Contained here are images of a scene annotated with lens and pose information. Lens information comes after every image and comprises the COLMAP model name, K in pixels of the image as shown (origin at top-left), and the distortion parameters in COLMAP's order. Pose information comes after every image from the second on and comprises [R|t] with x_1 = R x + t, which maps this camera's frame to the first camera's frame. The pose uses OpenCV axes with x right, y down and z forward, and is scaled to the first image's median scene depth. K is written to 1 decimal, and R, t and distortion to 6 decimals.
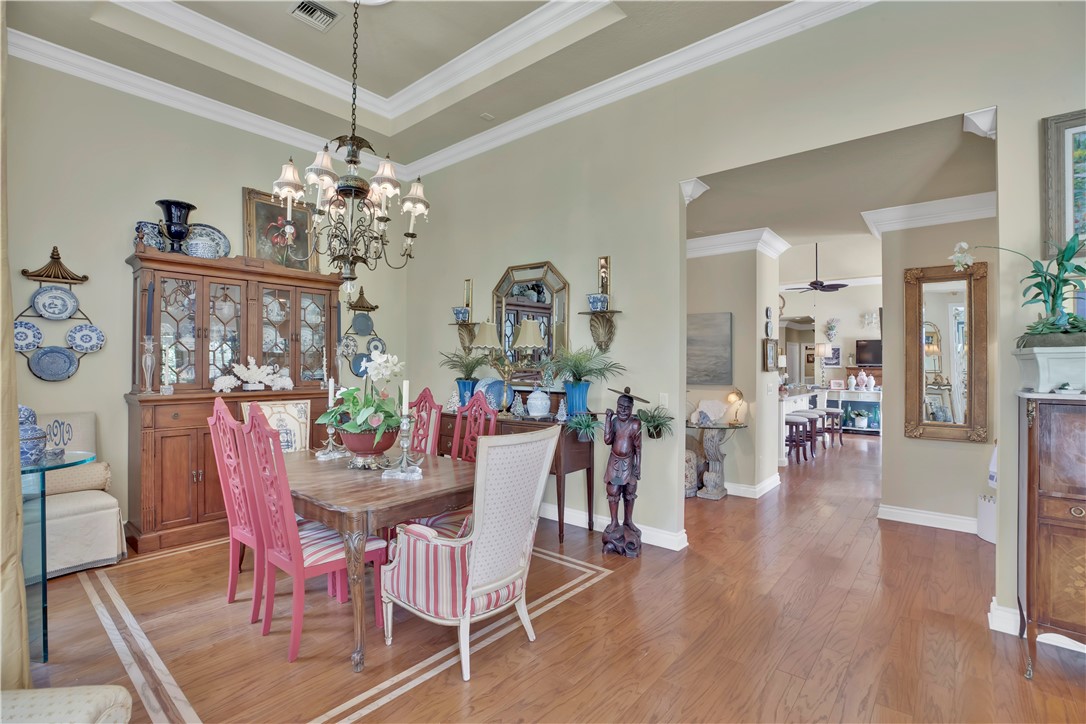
lens RADIAL K [[498.3, 0, 543.0], [0, 498.3, 362.0], [0, 0, 1]] dist [-0.030353, 0.000815]
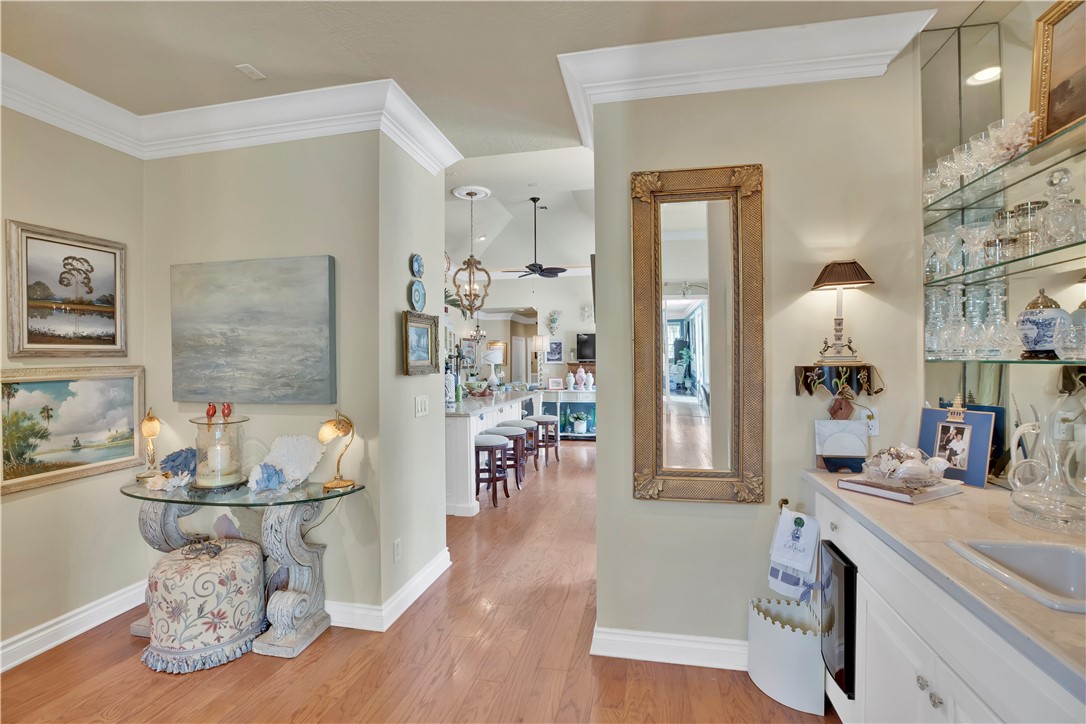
lens RADIAL K [[498.3, 0, 543.0], [0, 498.3, 362.0], [0, 0, 1]] dist [-0.030353, 0.000815]
pose [[0.884088, -0.011839, 0.467171, 0.258037], [0.009366, 0.999927, 0.007614, 0.002309], [-0.467227, -0.002356, 0.884134, 0.365511]]
